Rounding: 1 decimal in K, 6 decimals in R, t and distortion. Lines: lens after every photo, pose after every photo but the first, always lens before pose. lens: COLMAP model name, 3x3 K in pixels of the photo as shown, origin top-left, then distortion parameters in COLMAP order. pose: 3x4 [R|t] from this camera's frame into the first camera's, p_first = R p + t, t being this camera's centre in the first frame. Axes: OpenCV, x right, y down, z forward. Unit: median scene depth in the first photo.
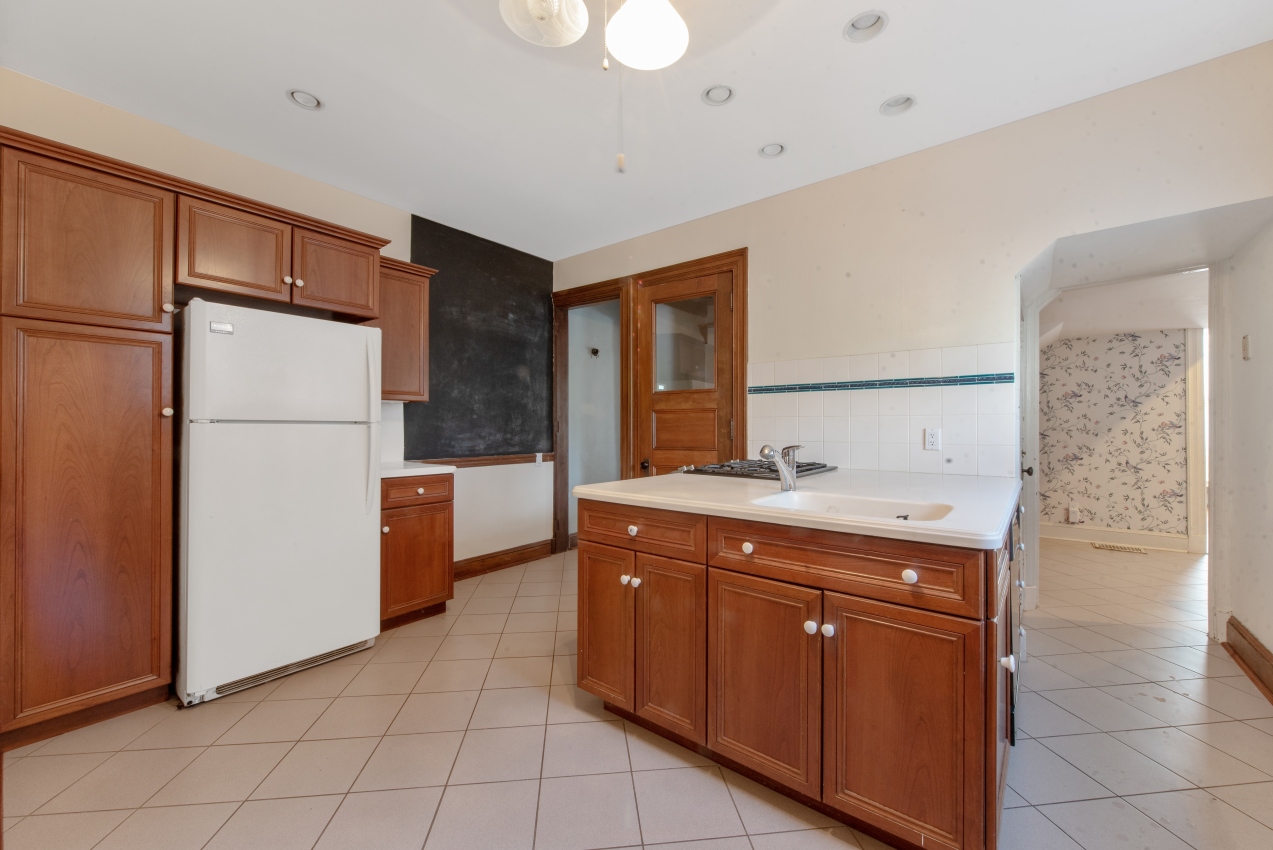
lens RADIAL K [[504.3, 0, 638.9], [0, 504.3, 427.5], [0, 0, 1]] dist [-0.002989, -0.000227]
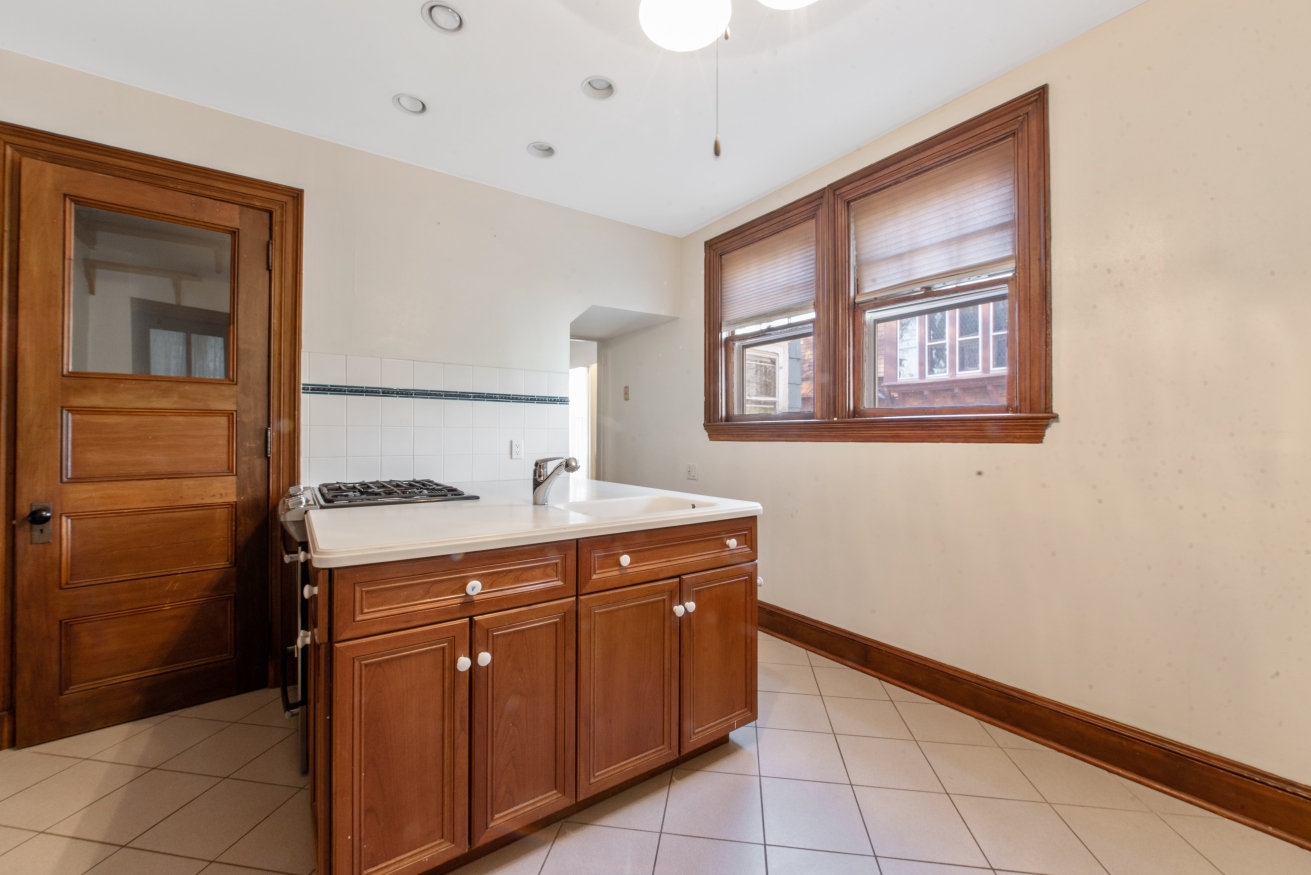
lens RADIAL K [[519.4, 0, 661.2], [0, 519.4, 429.7], [0, 0, 1]] dist [-0.002989, -0.000227]
pose [[0.260329, 0.014877, 0.965405, -0.387463], [0.001015, 0.999877, -0.015682, -0.002754], [-0.965520, 0.005063, 0.260281, 0.332891]]
